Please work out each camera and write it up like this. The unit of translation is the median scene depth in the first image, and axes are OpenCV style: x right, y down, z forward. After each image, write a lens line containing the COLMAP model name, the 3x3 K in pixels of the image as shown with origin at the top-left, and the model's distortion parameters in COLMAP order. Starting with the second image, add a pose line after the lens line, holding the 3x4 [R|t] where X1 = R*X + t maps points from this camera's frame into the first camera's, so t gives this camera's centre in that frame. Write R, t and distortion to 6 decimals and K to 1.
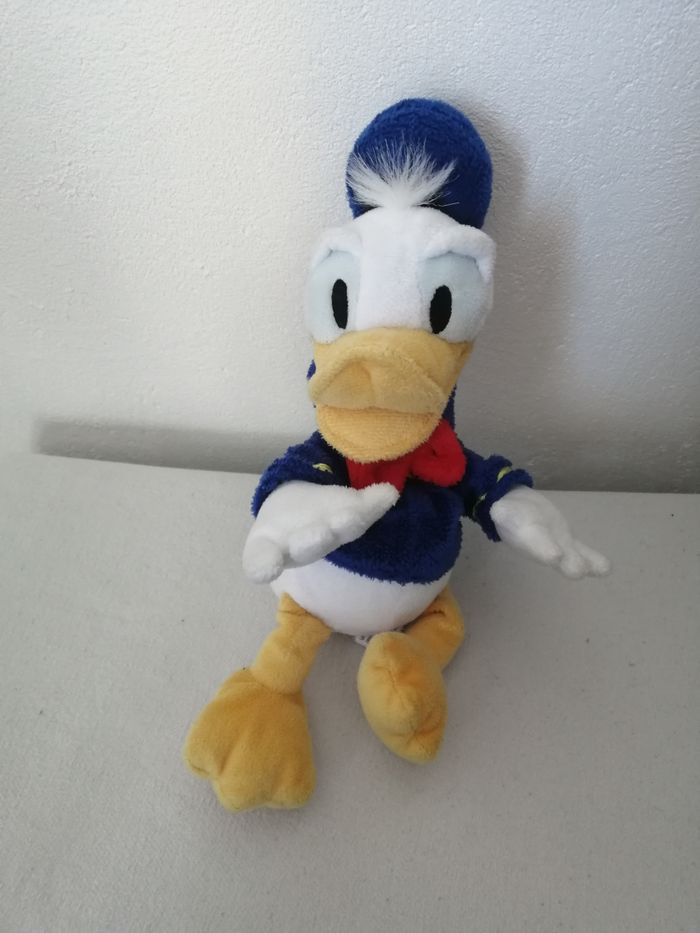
lens RADIAL K [[738.3, 0, 352.0], [0, 738.3, 465.4], [0, 0, 1]] dist [-0.026227, 0.021208]
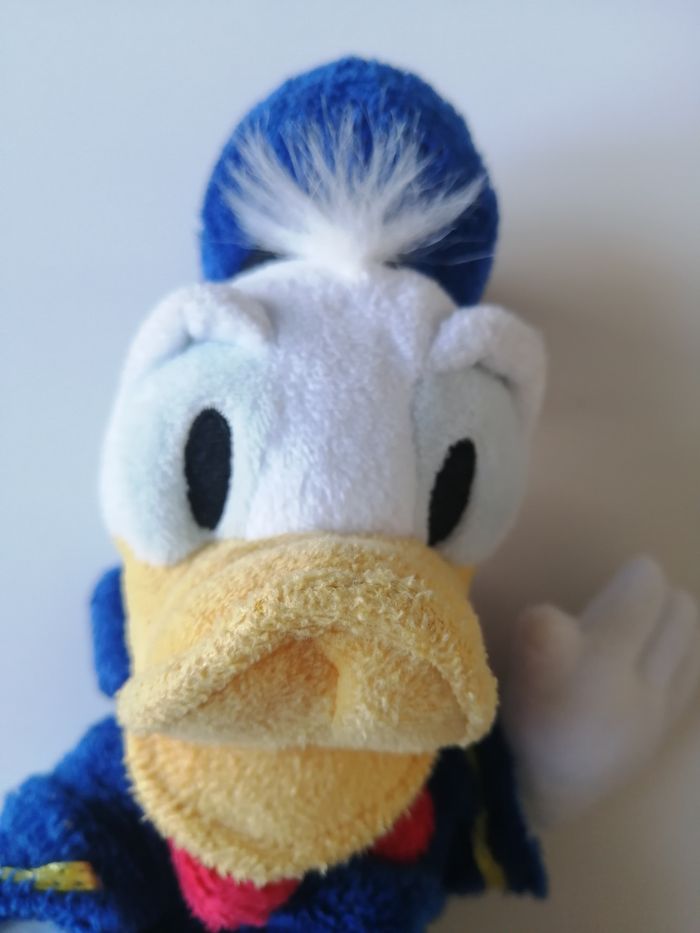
lens RADIAL K [[738.3, 0, 351.0], [0, 738.3, 464.1], [0, 0, 1]] dist [-0.026227, 0.021208]
pose [[0.927640, 0.035966, 0.371739, -0.102907], [0.025789, 0.986808, -0.159829, -0.175746], [-0.372583, 0.157850, 0.914475, 0.683724]]
